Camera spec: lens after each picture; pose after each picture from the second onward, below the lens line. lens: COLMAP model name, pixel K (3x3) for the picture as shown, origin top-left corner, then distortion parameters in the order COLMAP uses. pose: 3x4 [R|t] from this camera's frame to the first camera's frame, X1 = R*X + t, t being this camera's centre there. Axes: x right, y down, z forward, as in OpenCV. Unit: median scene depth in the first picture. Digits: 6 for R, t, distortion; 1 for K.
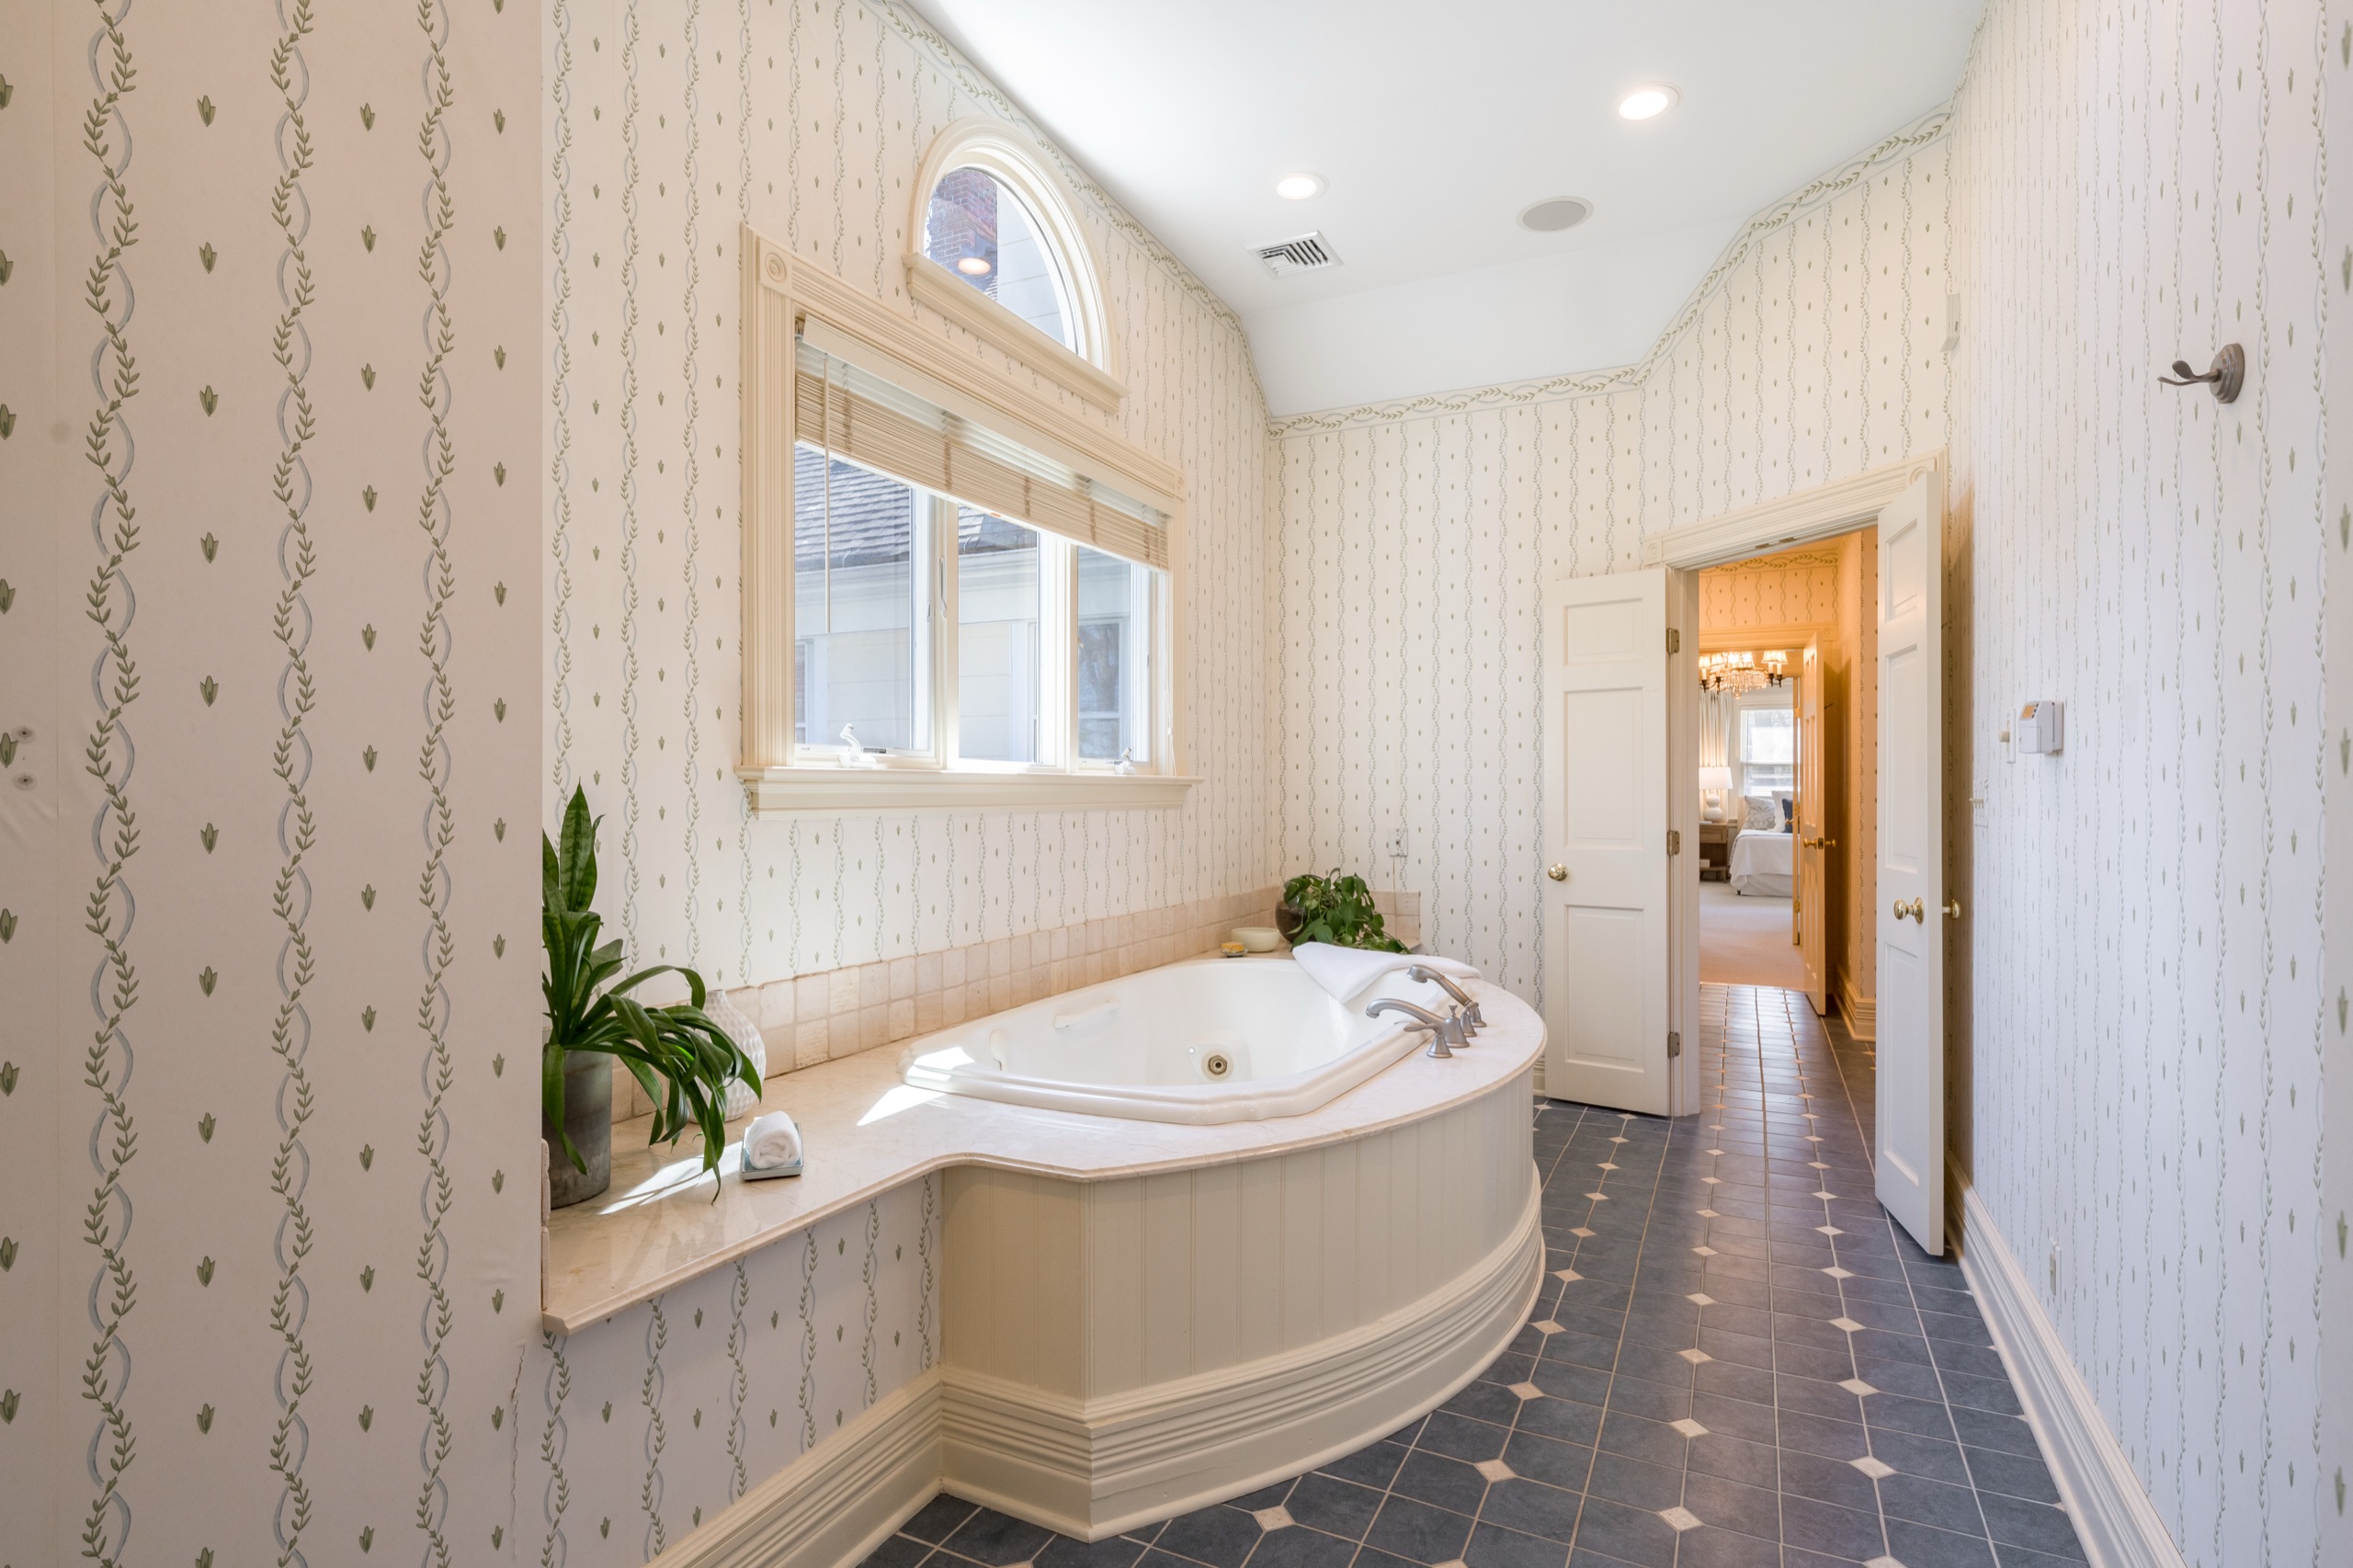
lens RADIAL K [[1151.1, 0, 1192.5], [0, 1151.1, 785.9], [0, 0, 1]] dist [0.000418, -0.000183]
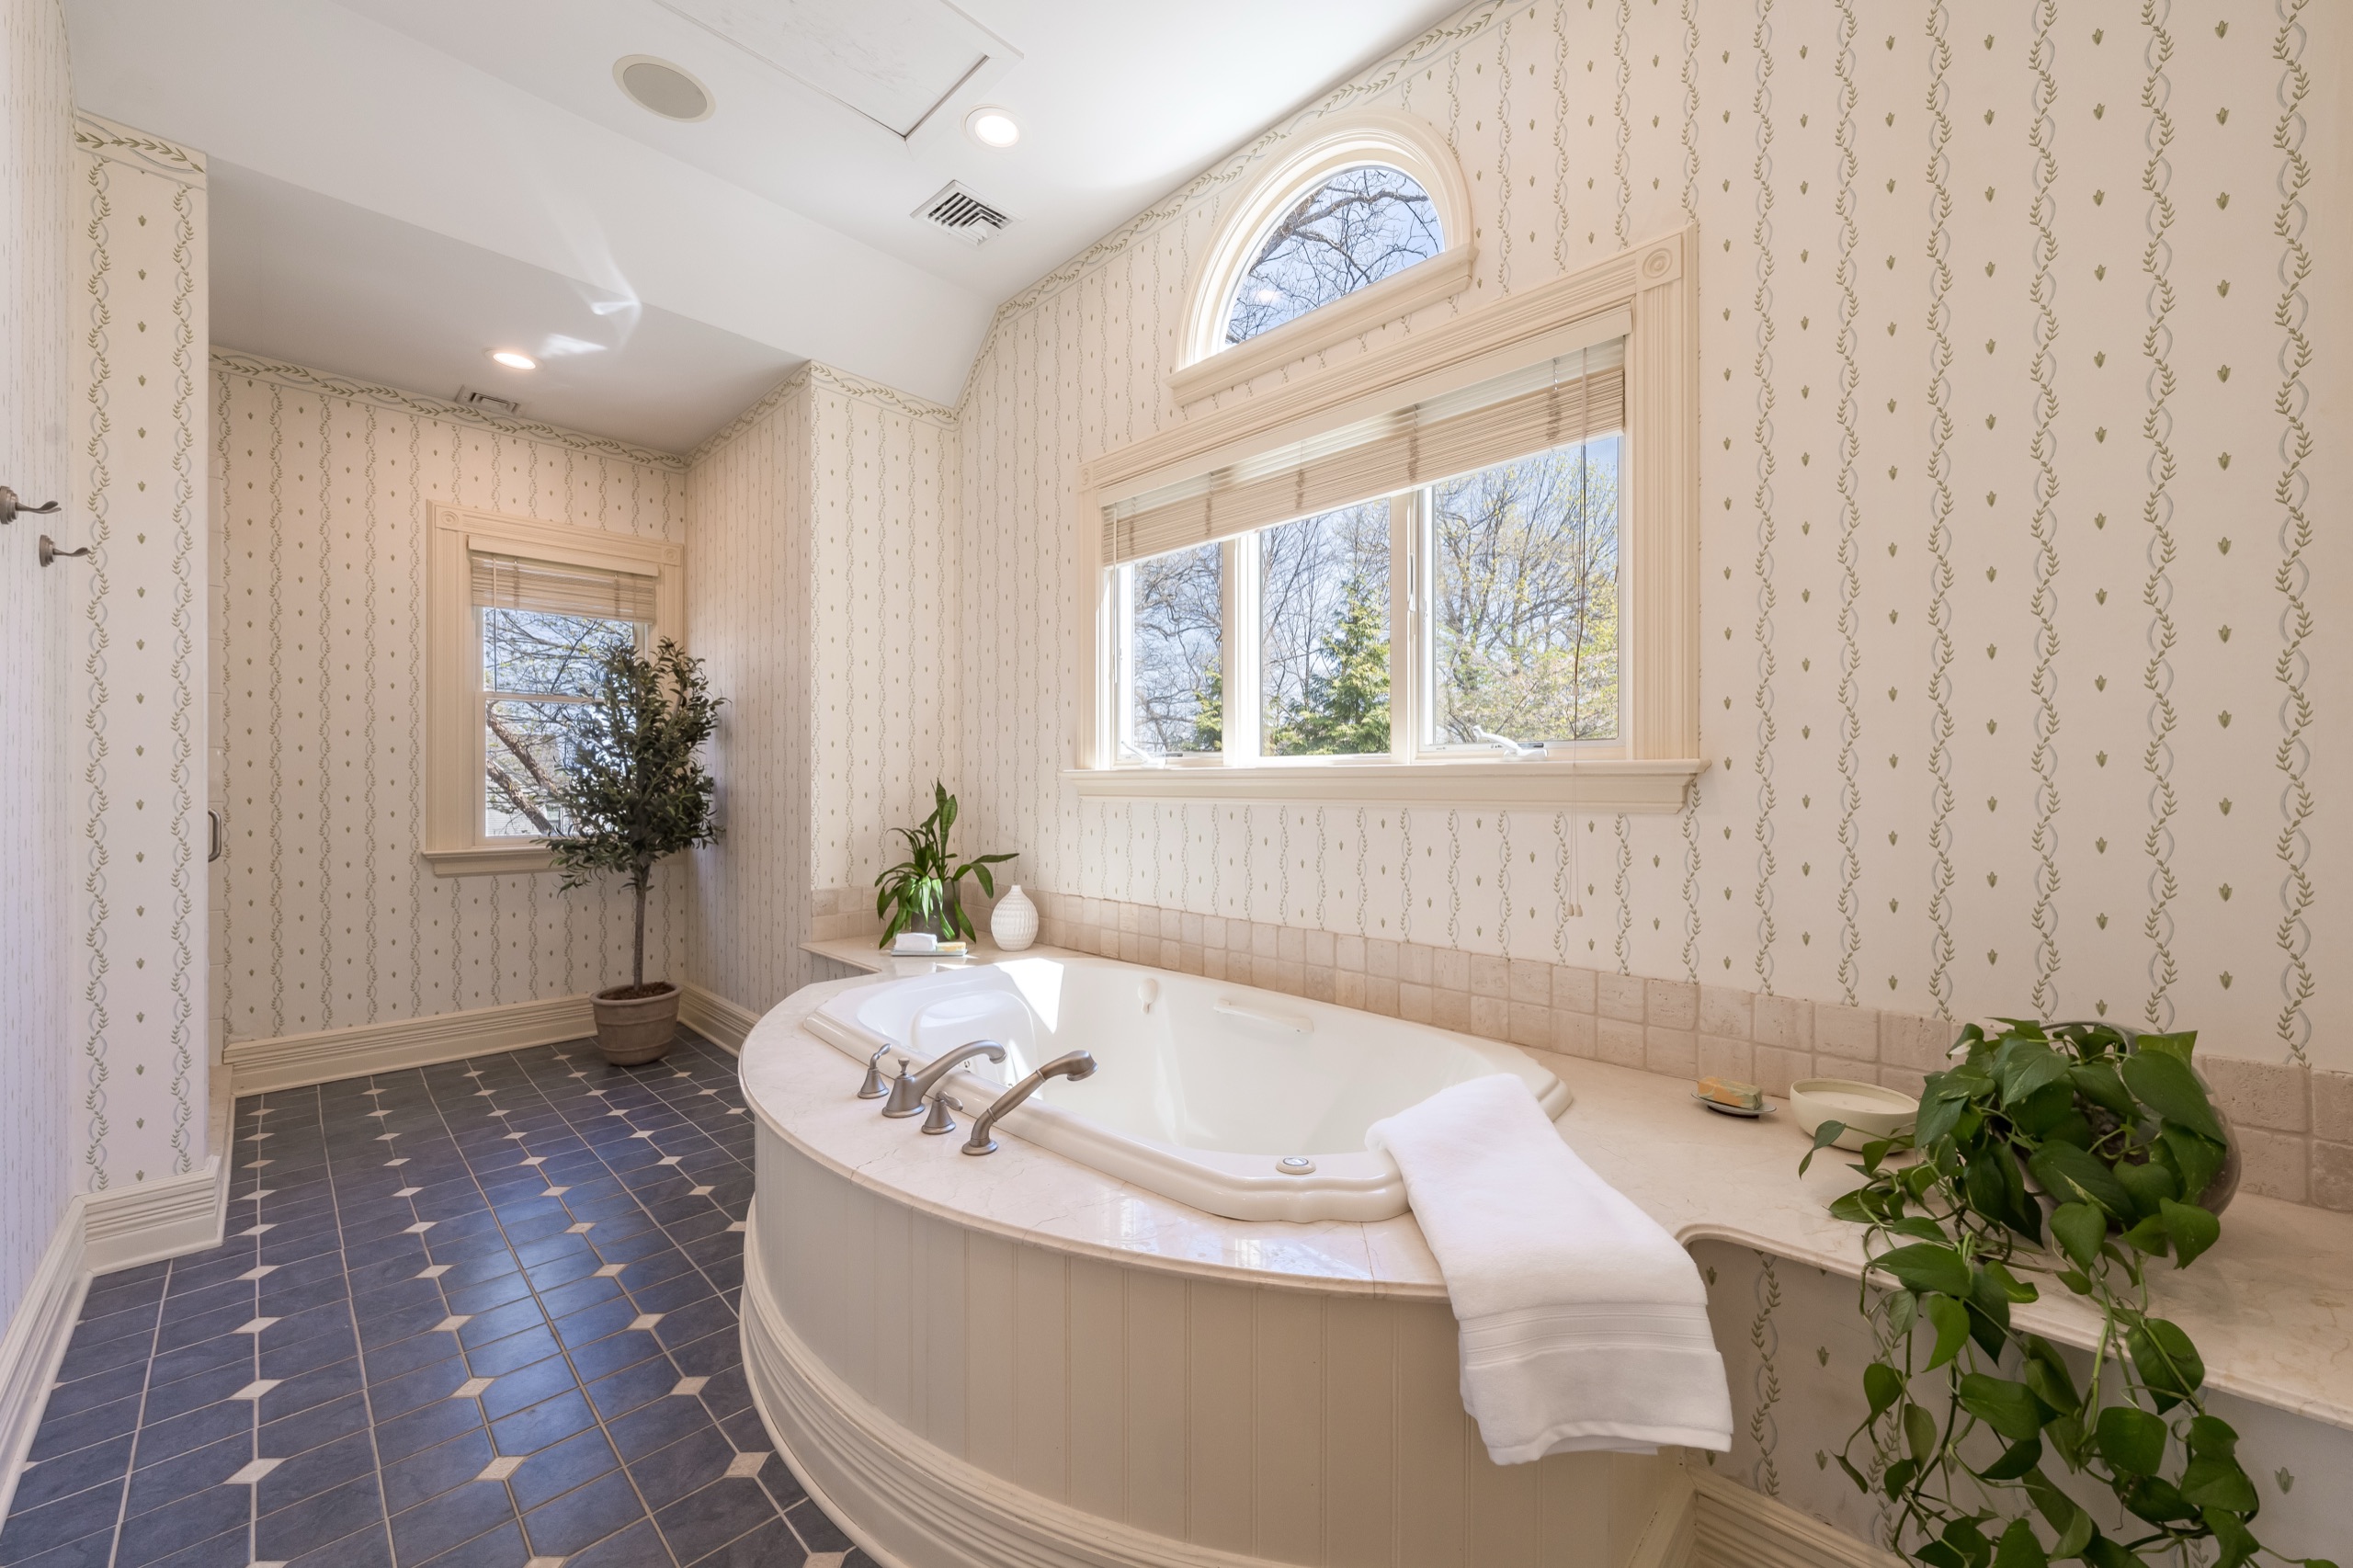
lens RADIAL K [[872.9, 0, 1190.2], [0, 872.9, 787.0], [0, 0, 1]] dist [-0.012600, 0.000873]
pose [[-0.300531, -0.004082, -0.953763, 0.480524], [-0.000495, 0.999991, -0.004124, 0.007955], [0.953772, -0.000767, -0.300530, 0.901573]]
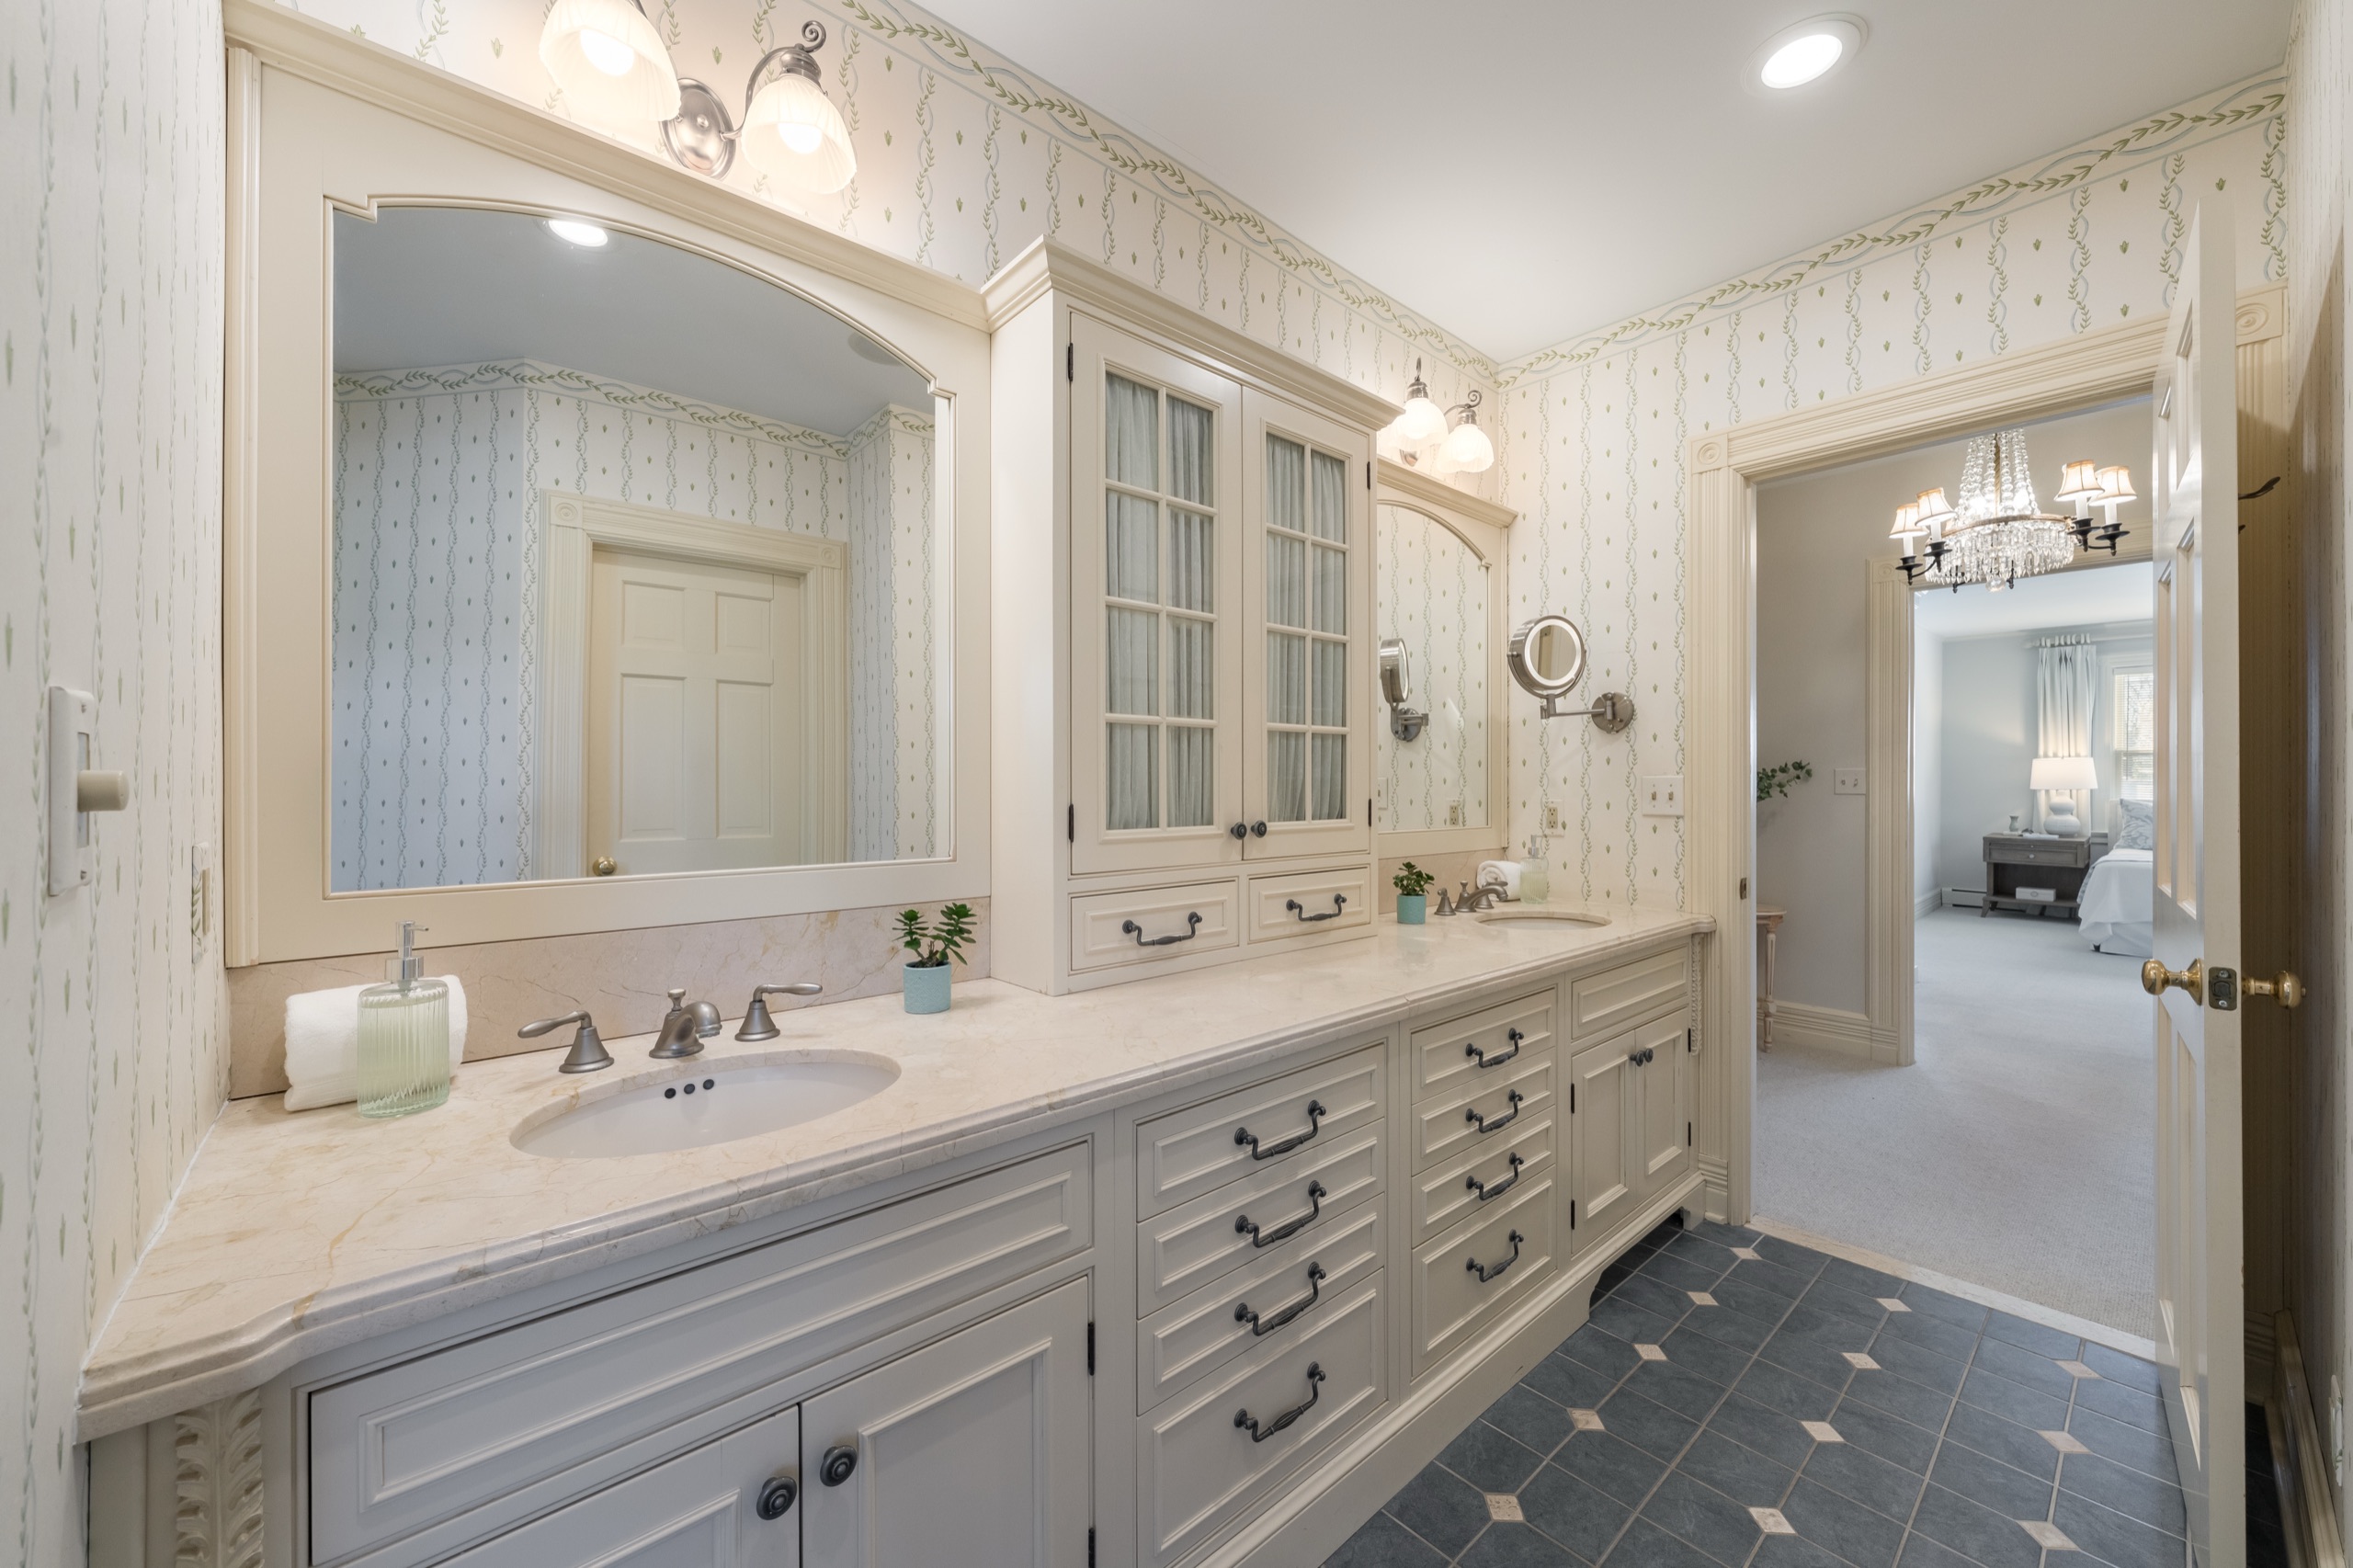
lens RADIAL K [[872.9, 0, 1158.8], [0, 872.9, 790.0], [0, 0, 1]] dist [-0.012600, 0.000873]
pose [[0.913426, -0.001403, -0.407003, 0.578499], [0.002320, 0.999996, 0.001758, 0.002506], [0.406999, -0.002550, 0.913425, 1.033213]]
